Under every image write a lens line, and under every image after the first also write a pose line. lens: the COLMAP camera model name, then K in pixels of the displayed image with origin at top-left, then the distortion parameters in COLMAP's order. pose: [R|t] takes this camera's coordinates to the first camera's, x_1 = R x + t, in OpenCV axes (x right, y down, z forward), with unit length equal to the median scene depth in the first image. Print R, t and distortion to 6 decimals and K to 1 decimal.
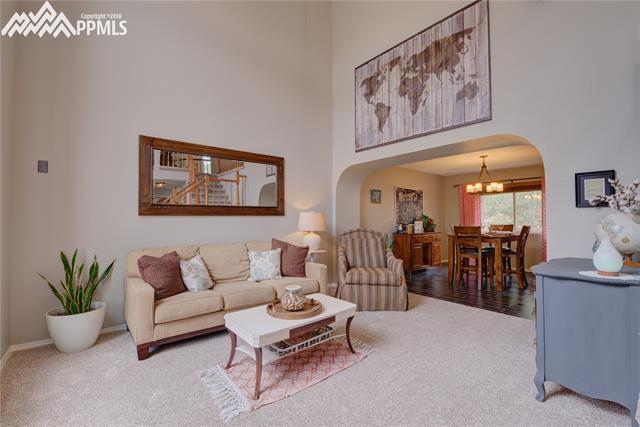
lens RADIAL K [[282.2, 0, 317.7], [0, 282.2, 215.0], [0, 0, 1]] dist [-0.004705, -0.000831]
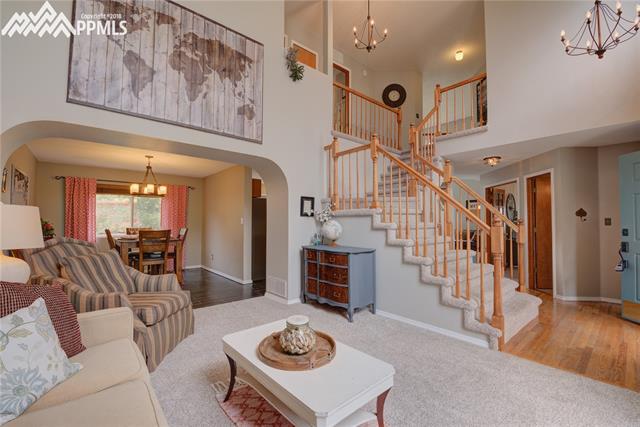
lens RADIAL K [[282.2, 0, 317.7], [0, 282.2, 215.0], [0, 0, 1]] dist [-0.004705, -0.000831]
pose [[-0.033864, 0.029756, 0.998983, -0.532946], [-0.018558, 0.999366, -0.030397, 0.010154], [-0.999254, -0.019569, -0.033291, 0.649295]]
